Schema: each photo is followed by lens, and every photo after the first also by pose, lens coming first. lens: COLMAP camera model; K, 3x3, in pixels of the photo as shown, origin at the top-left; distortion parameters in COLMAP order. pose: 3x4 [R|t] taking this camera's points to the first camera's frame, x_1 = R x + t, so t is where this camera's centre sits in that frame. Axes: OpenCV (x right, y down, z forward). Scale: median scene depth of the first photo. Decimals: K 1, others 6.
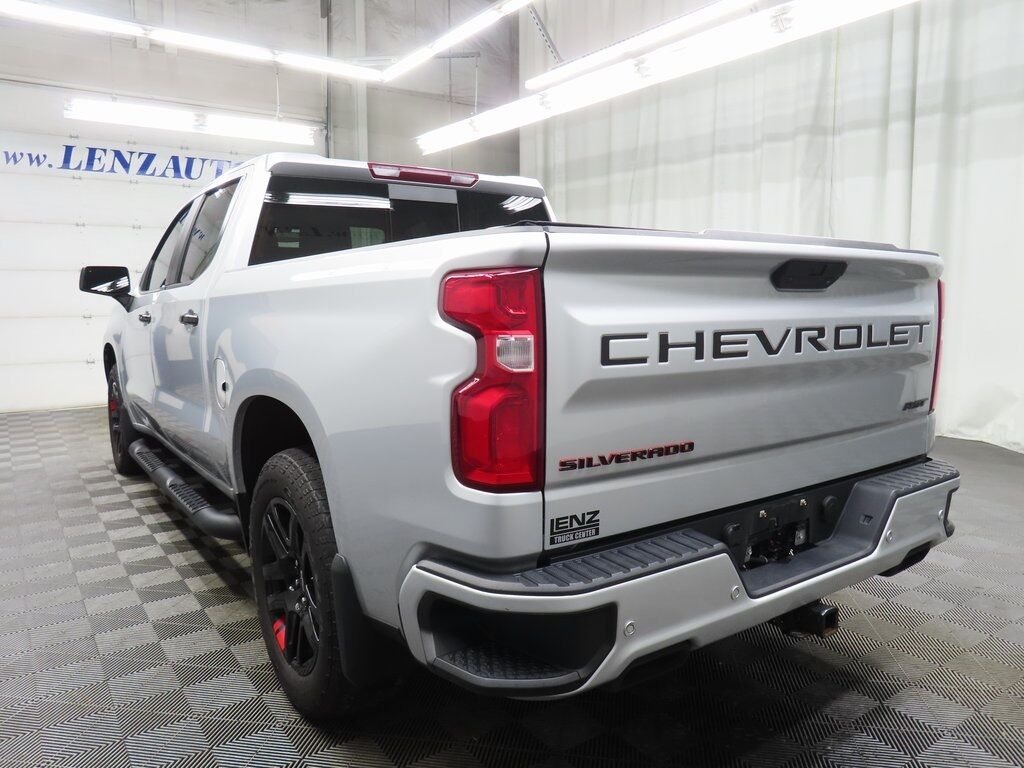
lens RADIAL K [[727.1, 0, 512.0], [0, 727.1, 384.0], [0, 0, 1]] dist [-0.015283, 0.006825]
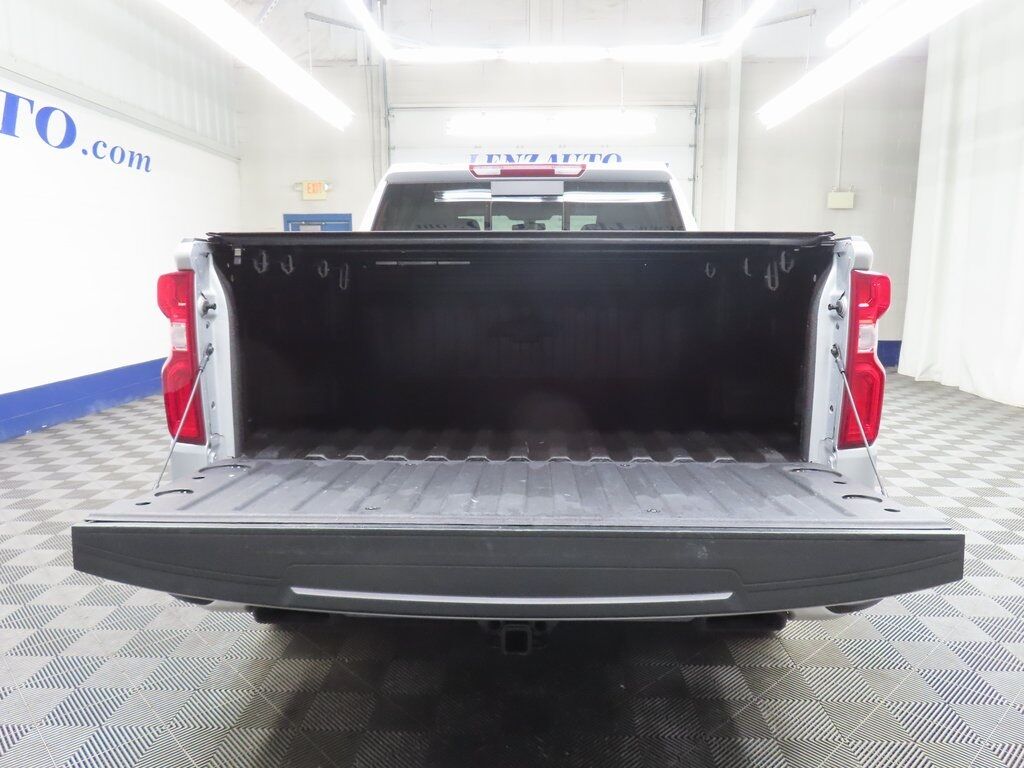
lens RADIAL K [[727.1, 0, 512.0], [0, 727.1, 384.0], [0, 0, 1]] dist [-0.015283, 0.006825]
pose [[0.800457, 0.089064, -0.592735, 0.785693], [-0.072629, 0.996024, 0.051582, -0.043456], [0.594973, 0.001761, 0.803744, 0.197730]]
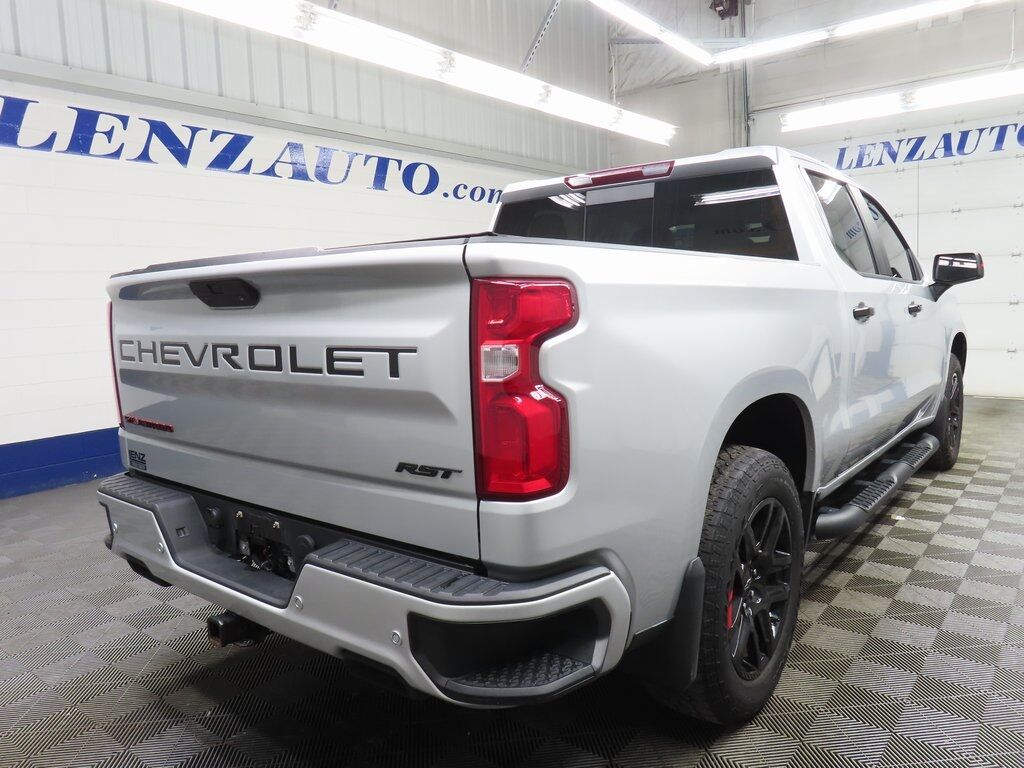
lens RADIAL K [[727.1, 0, 512.0], [0, 727.1, 384.0], [0, 0, 1]] dist [-0.015283, 0.006825]
pose [[0.285773, 0.106799, -0.952328, 1.227674], [-0.084121, 0.992730, 0.086087, -0.117695], [0.954598, 0.055510, 0.292679, 0.886745]]
